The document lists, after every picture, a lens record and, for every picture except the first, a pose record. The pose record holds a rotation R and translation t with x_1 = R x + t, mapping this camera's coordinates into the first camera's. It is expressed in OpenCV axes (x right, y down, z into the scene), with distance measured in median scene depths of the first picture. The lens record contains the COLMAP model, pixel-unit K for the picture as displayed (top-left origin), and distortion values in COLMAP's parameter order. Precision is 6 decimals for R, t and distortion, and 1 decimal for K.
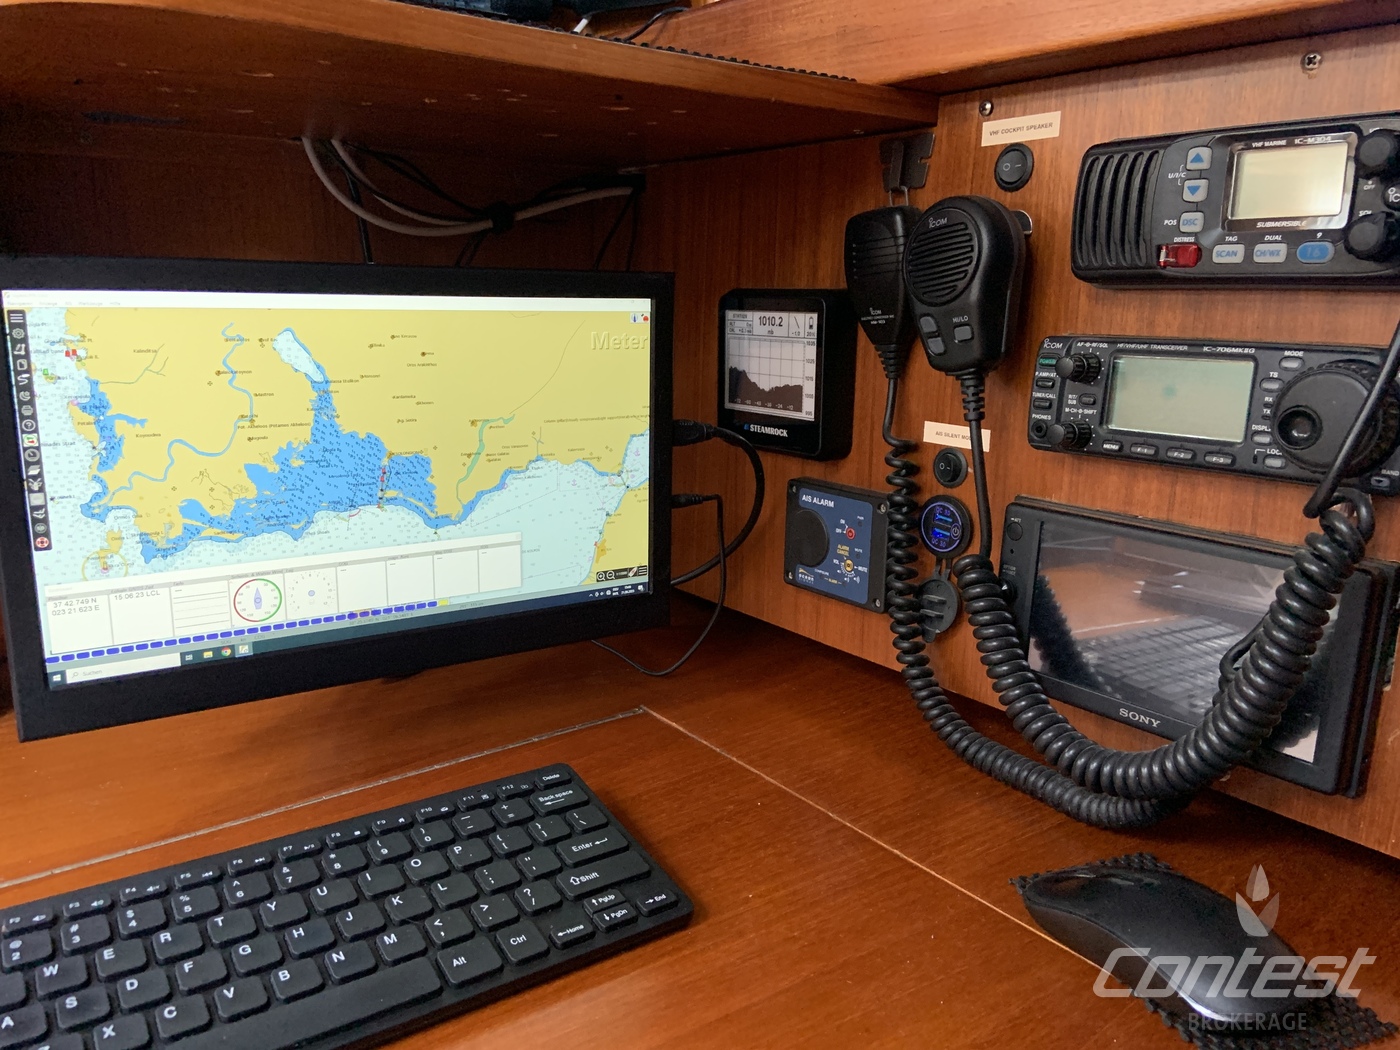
lens RADIAL K [[1049.5, 0, 698.6], [0, 1049.5, 516.4], [0, 0, 1]] dist [0.121156, -0.155918]
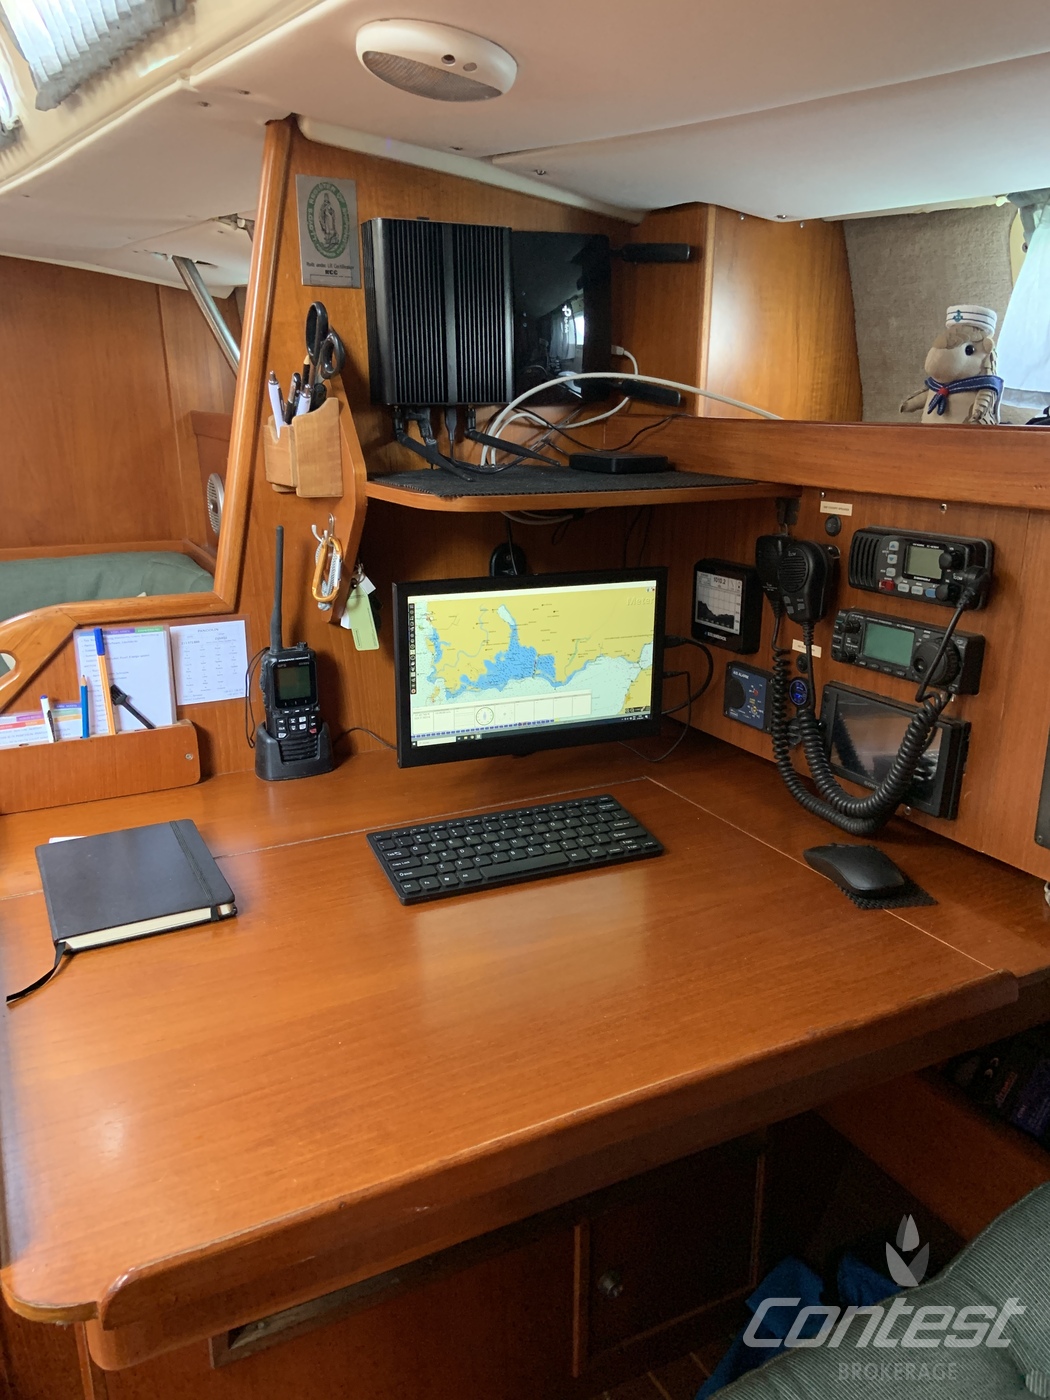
lens RADIAL K [[1049.5, 0, 522.1], [0, 1049.5, 705.5], [0, 0, 1]] dist [0.121156, -0.155918]
pose [[0.984251, 0.038840, -0.172459, 0.061751], [-0.026122, 0.996810, 0.075416, -0.106374], [0.174838, -0.069724, 0.982125, -1.102661]]
